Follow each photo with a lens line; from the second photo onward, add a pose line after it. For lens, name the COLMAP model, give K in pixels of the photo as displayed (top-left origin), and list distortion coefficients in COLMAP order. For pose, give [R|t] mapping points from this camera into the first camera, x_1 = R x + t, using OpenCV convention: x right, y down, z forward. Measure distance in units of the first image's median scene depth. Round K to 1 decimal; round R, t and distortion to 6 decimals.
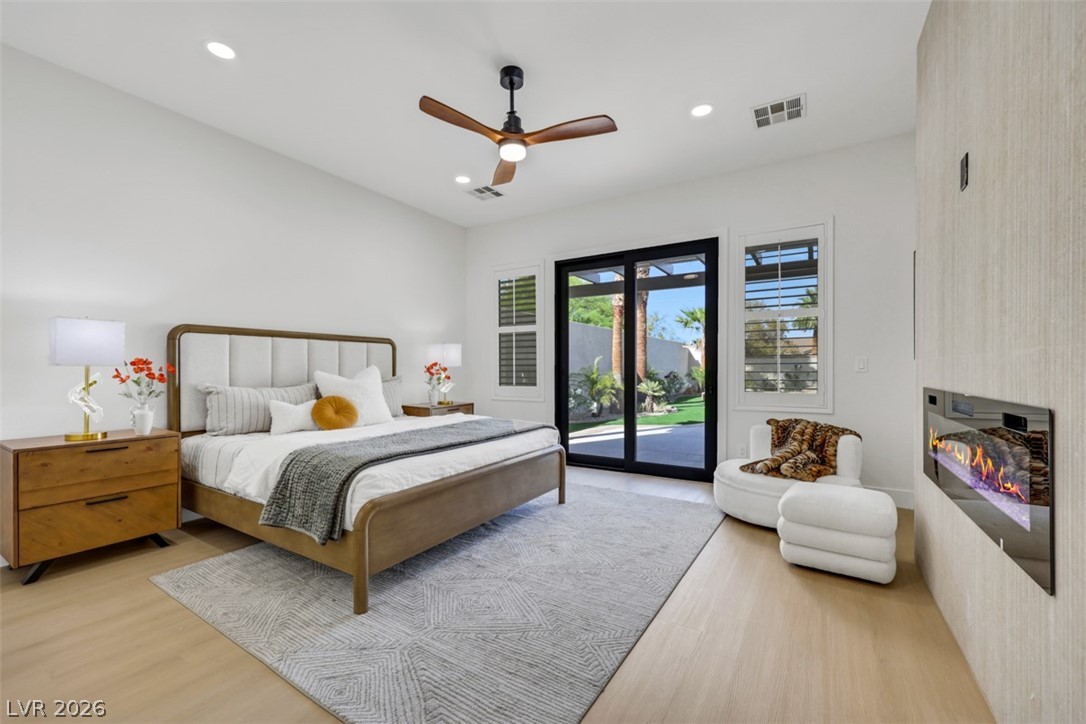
lens RADIAL K [[435.8, 0, 550.4], [0, 435.8, 365.3], [0, 0, 1]] dist [-0.003269, -0.000531]
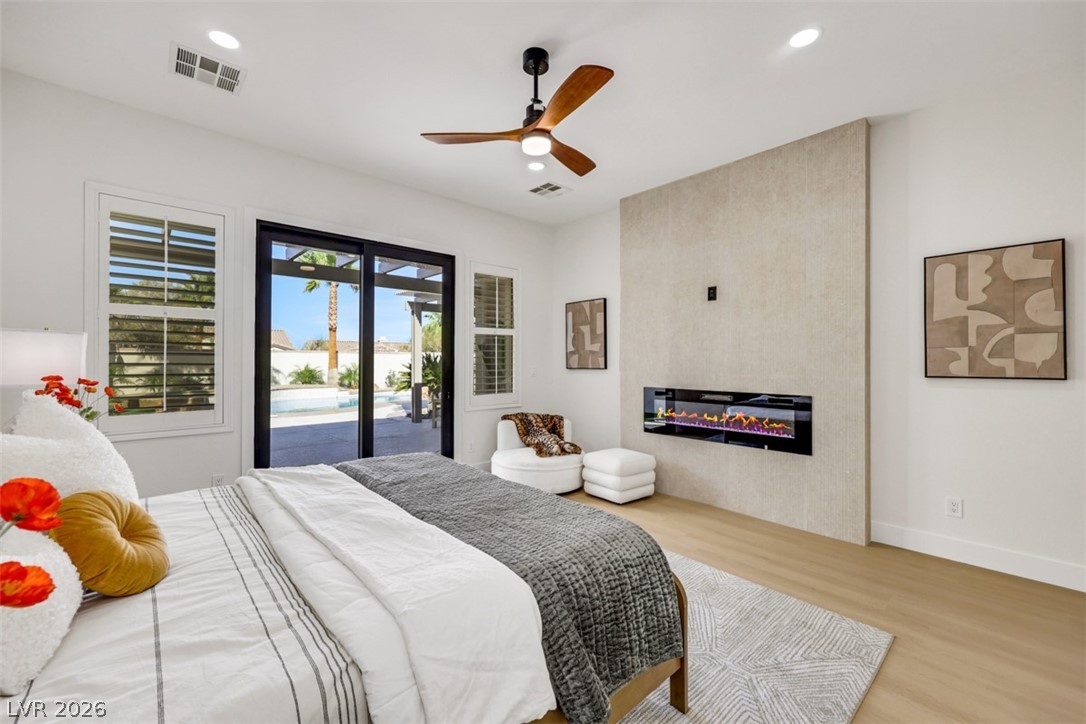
lens RADIAL K [[435.8, 0, 544.6], [0, 435.8, 365.9], [0, 0, 1]] dist [-0.003269, -0.000531]
pose [[0.251246, -0.003200, 0.967918, -0.492290], [-0.012428, 0.999901, 0.006532, -0.024930], [-0.967844, -0.013670, 0.251181, 0.418439]]
